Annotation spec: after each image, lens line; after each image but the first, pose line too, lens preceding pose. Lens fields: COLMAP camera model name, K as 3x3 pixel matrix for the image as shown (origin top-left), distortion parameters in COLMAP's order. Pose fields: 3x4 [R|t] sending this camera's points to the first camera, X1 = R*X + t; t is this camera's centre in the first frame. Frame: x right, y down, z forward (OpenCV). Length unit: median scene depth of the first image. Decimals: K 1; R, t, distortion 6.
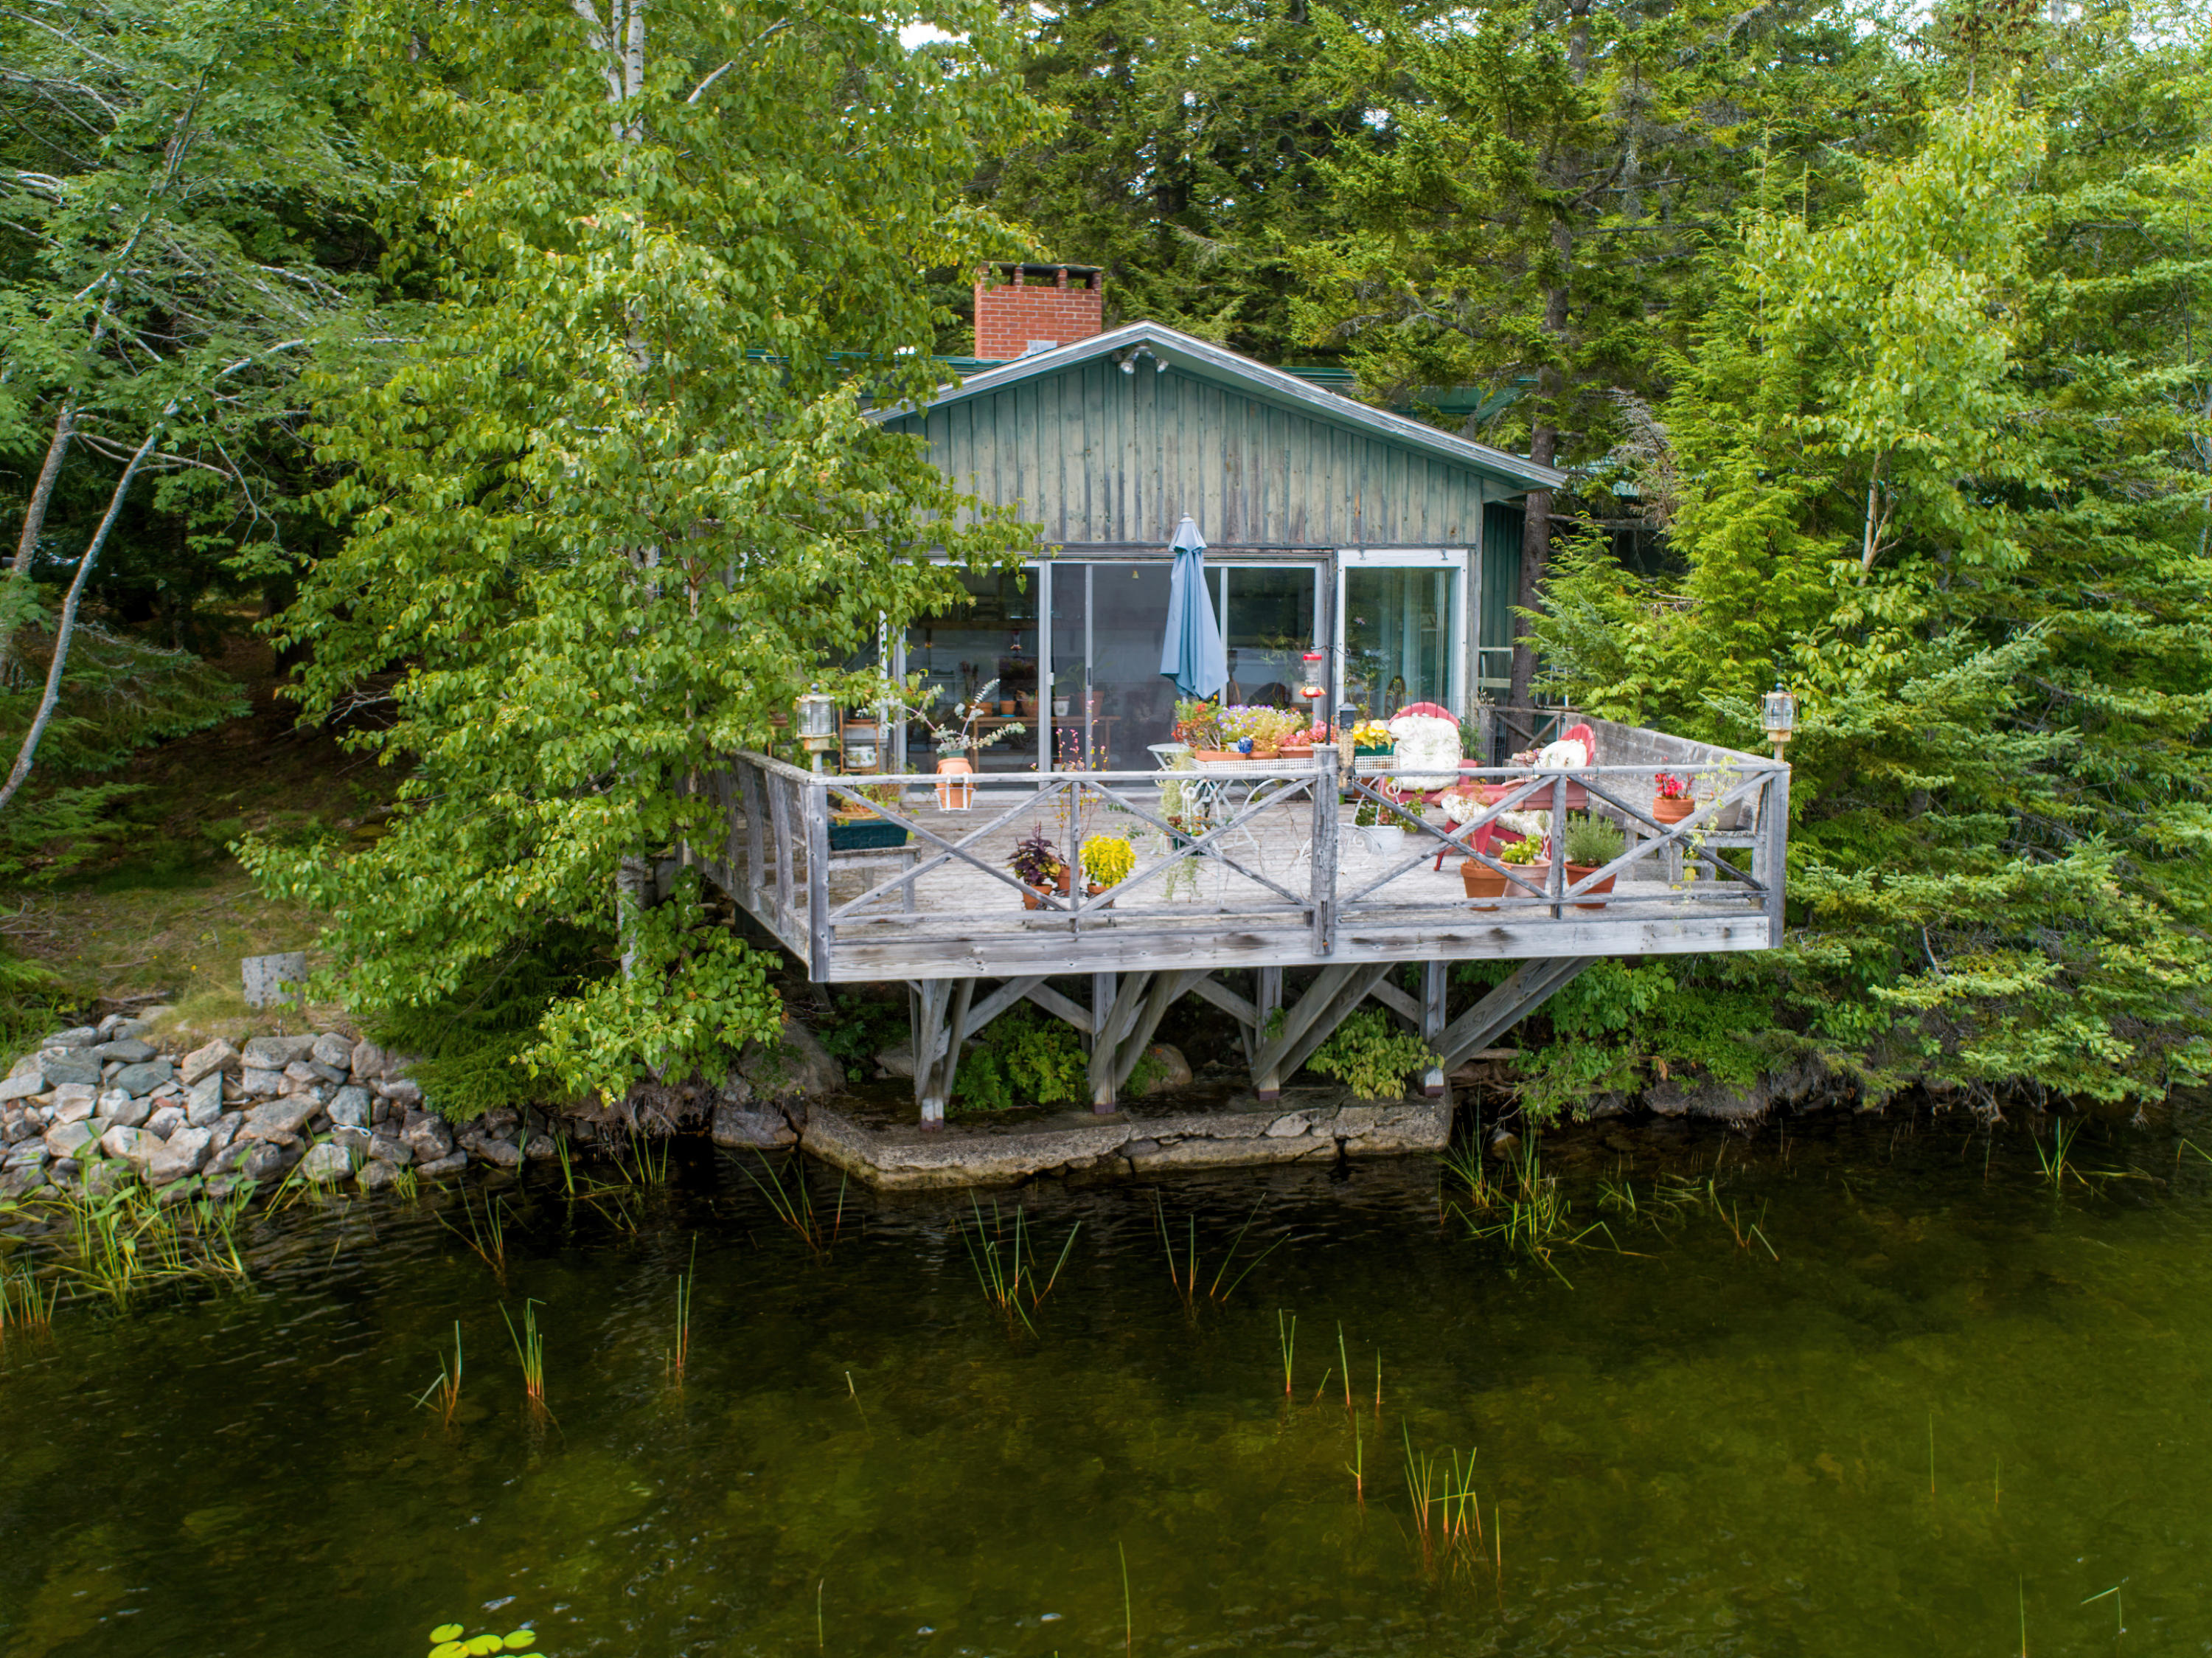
lens RADIAL K [[1651.1, 0, 1108.7], [0, 1651.1, 817.0], [0, 0, 1]] dist [-0.029552, 0.000922]
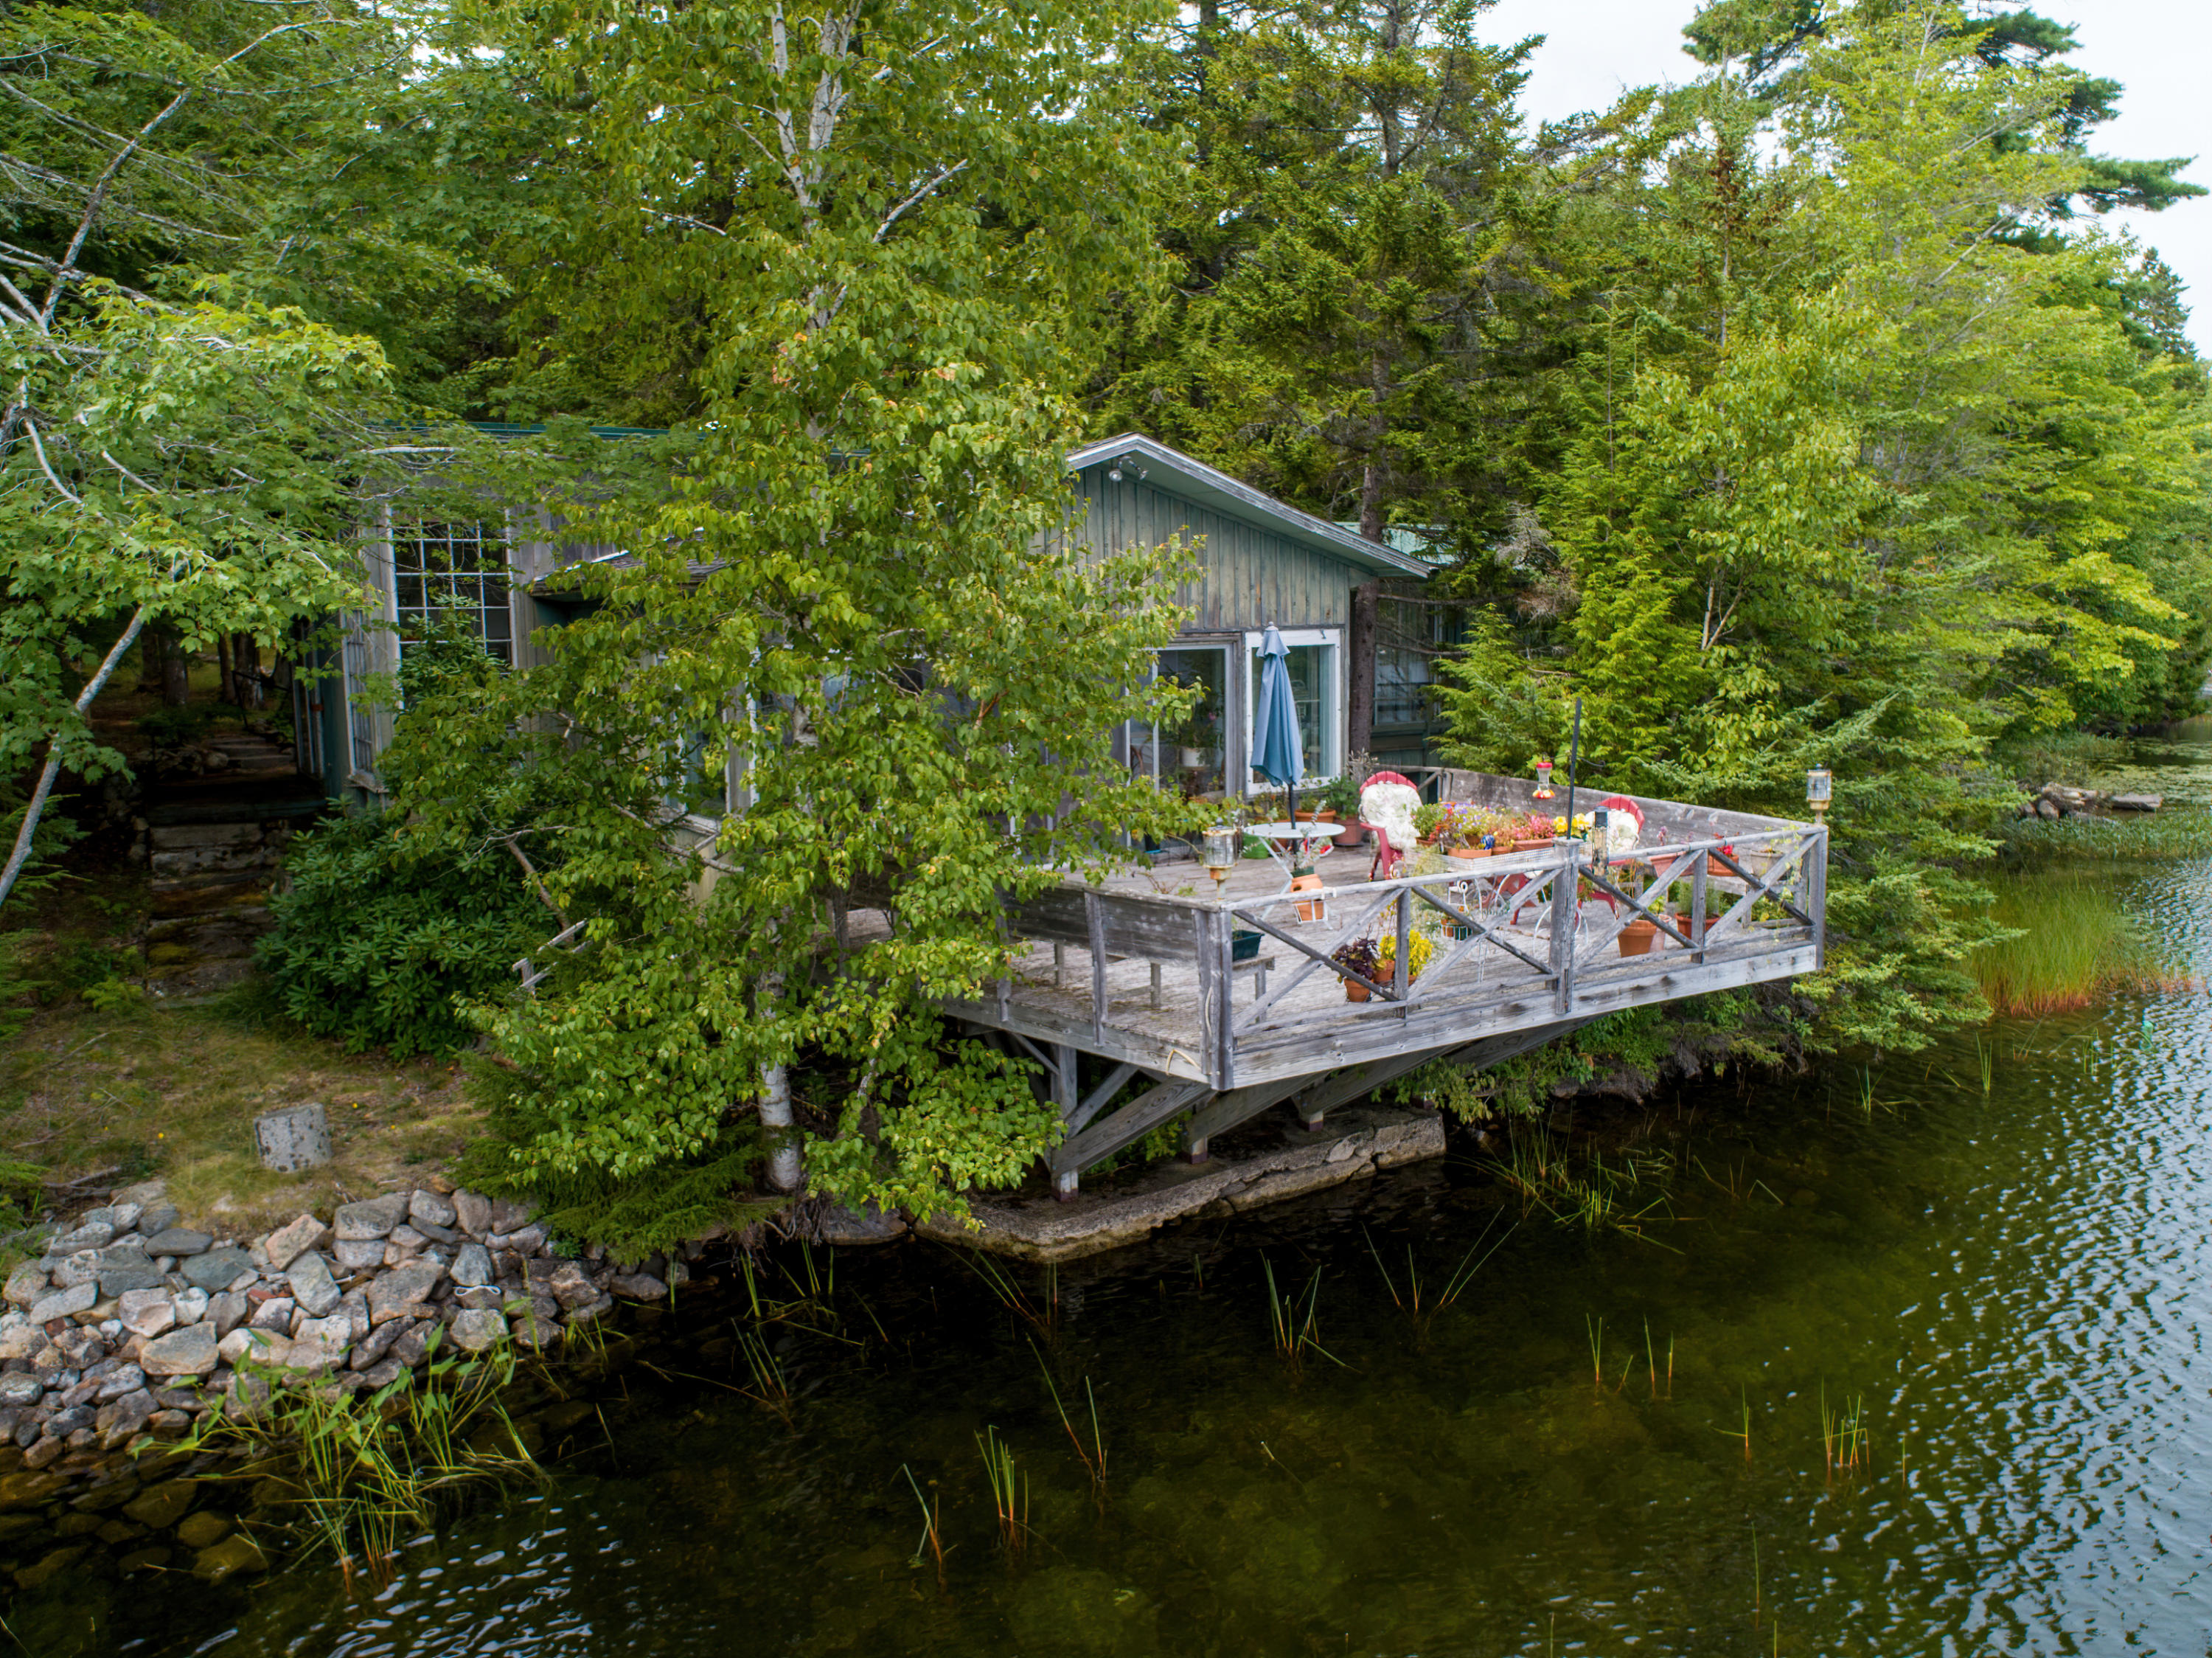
lens RADIAL K [[1558.7, 0, 1104.7], [0, 1558.7, 839.4], [0, 0, 1]] dist [-0.022796, -0.003348]
pose [[0.938284, -0.065291, 0.339648, -0.411000], [0.061351, 0.997866, 0.022339, -0.064942], [-0.340381, -0.000122, 0.940287, 0.041447]]
